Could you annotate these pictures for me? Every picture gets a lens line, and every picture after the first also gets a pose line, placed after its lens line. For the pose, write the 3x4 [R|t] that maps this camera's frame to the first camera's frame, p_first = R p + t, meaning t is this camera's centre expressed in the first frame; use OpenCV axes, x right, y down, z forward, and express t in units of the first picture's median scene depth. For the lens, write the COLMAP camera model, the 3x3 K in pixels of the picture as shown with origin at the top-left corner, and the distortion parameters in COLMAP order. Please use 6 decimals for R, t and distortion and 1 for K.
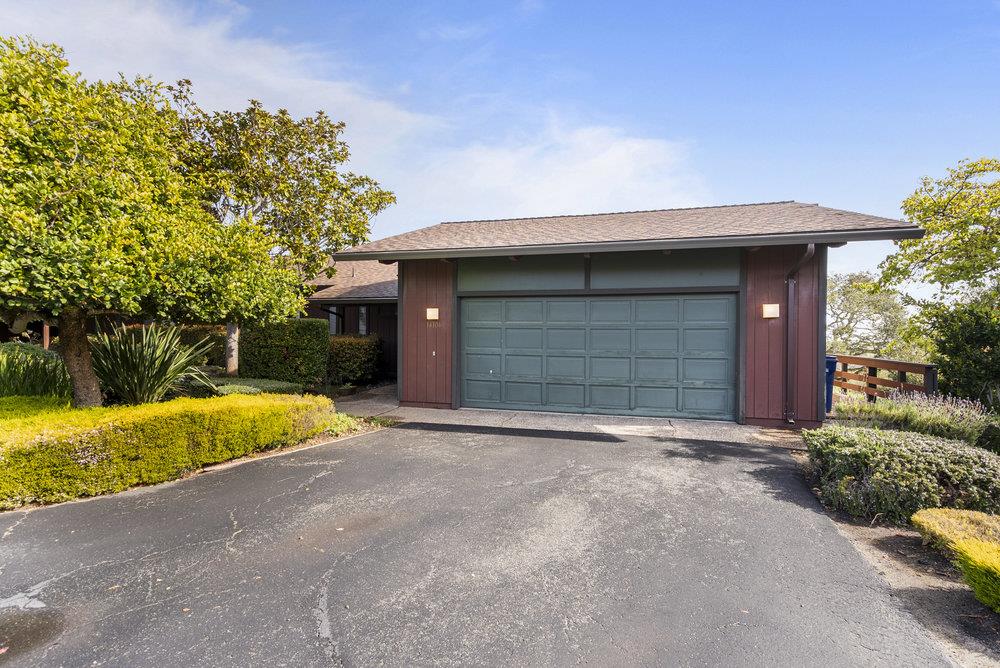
lens RADIAL K [[453.1, 0, 494.0], [0, 453.1, 332.8], [0, 0, 1]] dist [0.000280, 0.000869]
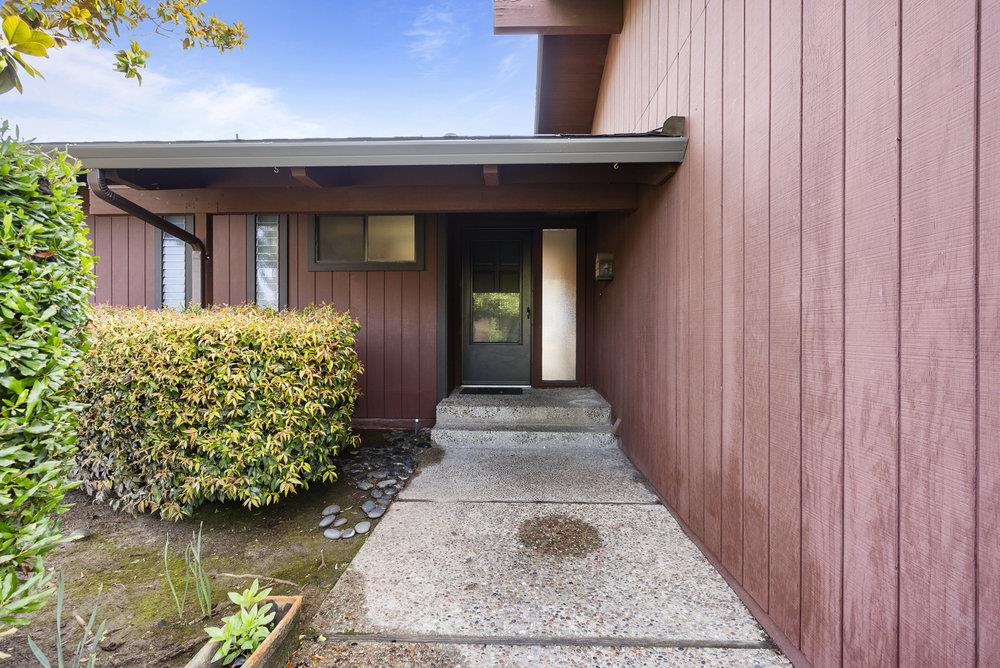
lens RADIAL K [[453.1, 0, 494.0], [0, 453.1, 332.8], [0, 0, 1]] dist [0.000280, 0.000869]
pose [[0.967924, -0.005459, 0.251184, -0.427096], [0.003986, 0.999972, 0.006372, 0.032756], [-0.251212, -0.005166, 0.967918, 1.267507]]
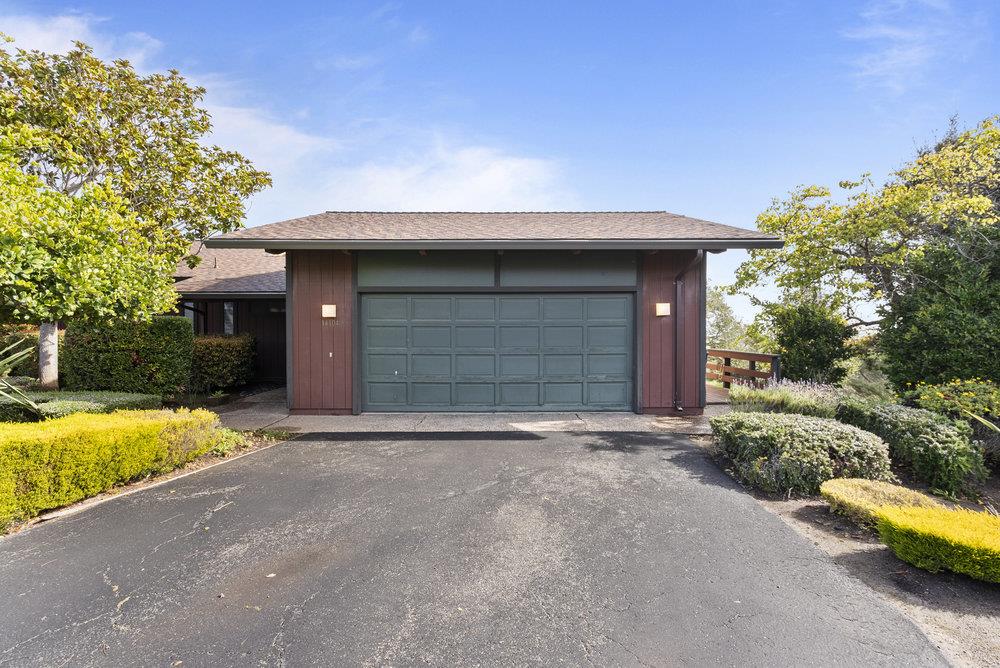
lens RADIAL K [[453.1, 0, 494.0], [0, 453.1, 332.8], [0, 0, 1]] dist [0.000280, 0.000869]
pose [[0.962726, -0.009220, 0.270320, -0.076744], [0.007749, 0.999949, 0.006509, -0.001826], [-0.270366, -0.004171, 0.962749, 0.049995]]
